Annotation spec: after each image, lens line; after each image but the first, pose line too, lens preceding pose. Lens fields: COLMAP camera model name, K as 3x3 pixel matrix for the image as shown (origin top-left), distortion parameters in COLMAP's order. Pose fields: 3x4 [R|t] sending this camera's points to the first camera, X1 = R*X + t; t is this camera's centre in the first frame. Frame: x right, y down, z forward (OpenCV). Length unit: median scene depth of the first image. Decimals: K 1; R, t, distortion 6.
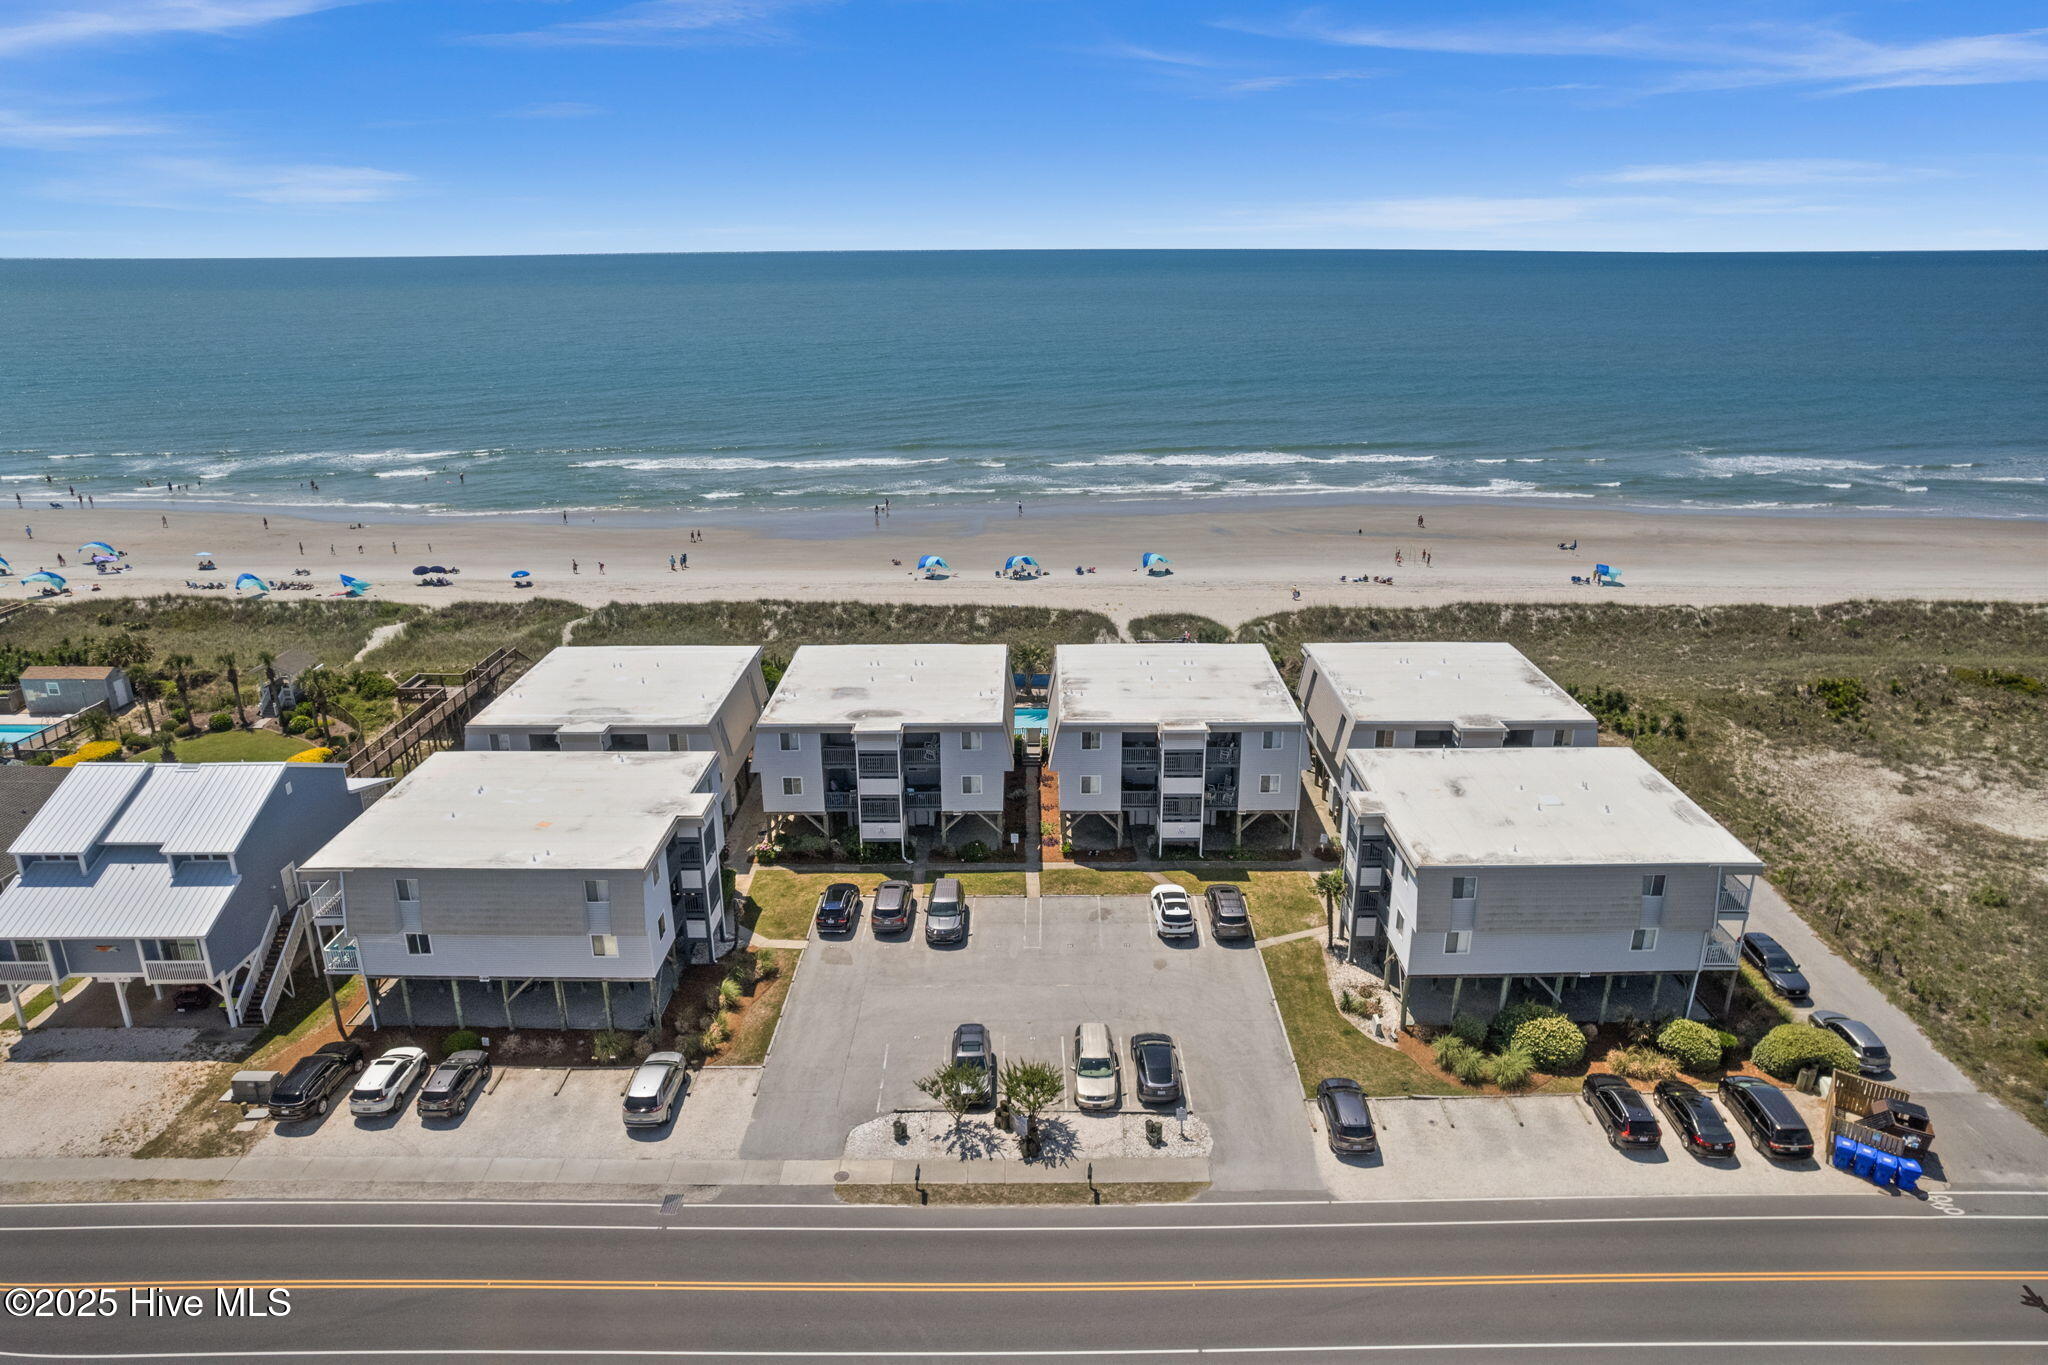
lens RADIAL K [[1277.1, 0, 1024.0], [0, 1277.1, 682.5], [0, 0, 1]] dist [-0.024666, 0.000231]
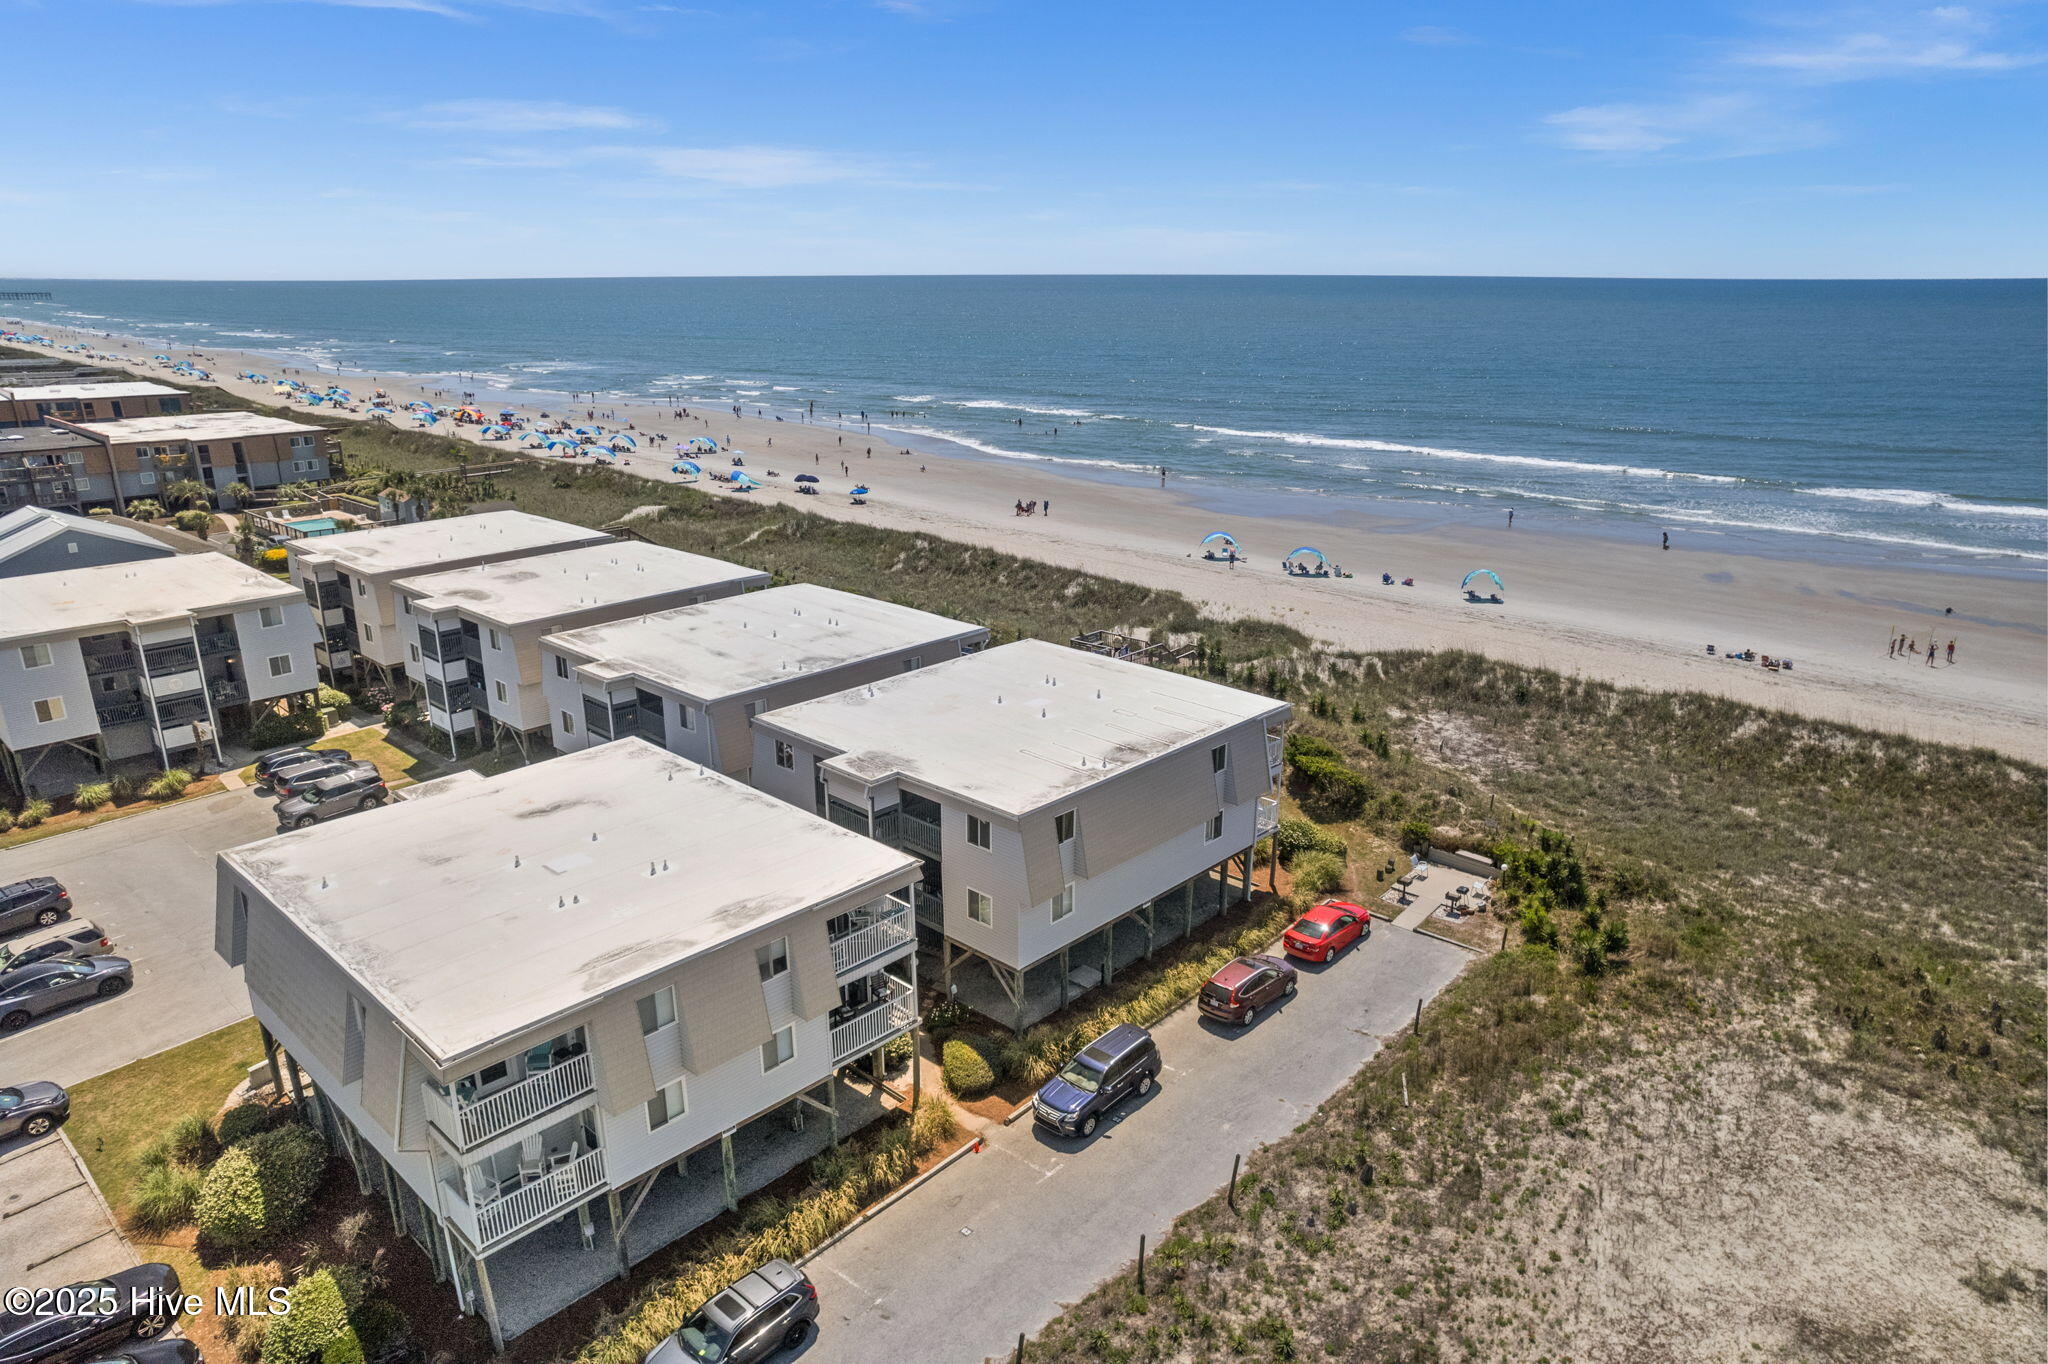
lens RADIAL K [[1294.5, 0, 1044.6], [0, 1294.5, 682.5], [0, 0, 1]] dist [-0.079961, 0.068975]
pose [[0.742638, 0.207957, -0.636587, 0.714352], [-0.219139, 0.973694, 0.062434, -0.055727], [0.632825, 0.093135, 0.768673, 0.521062]]
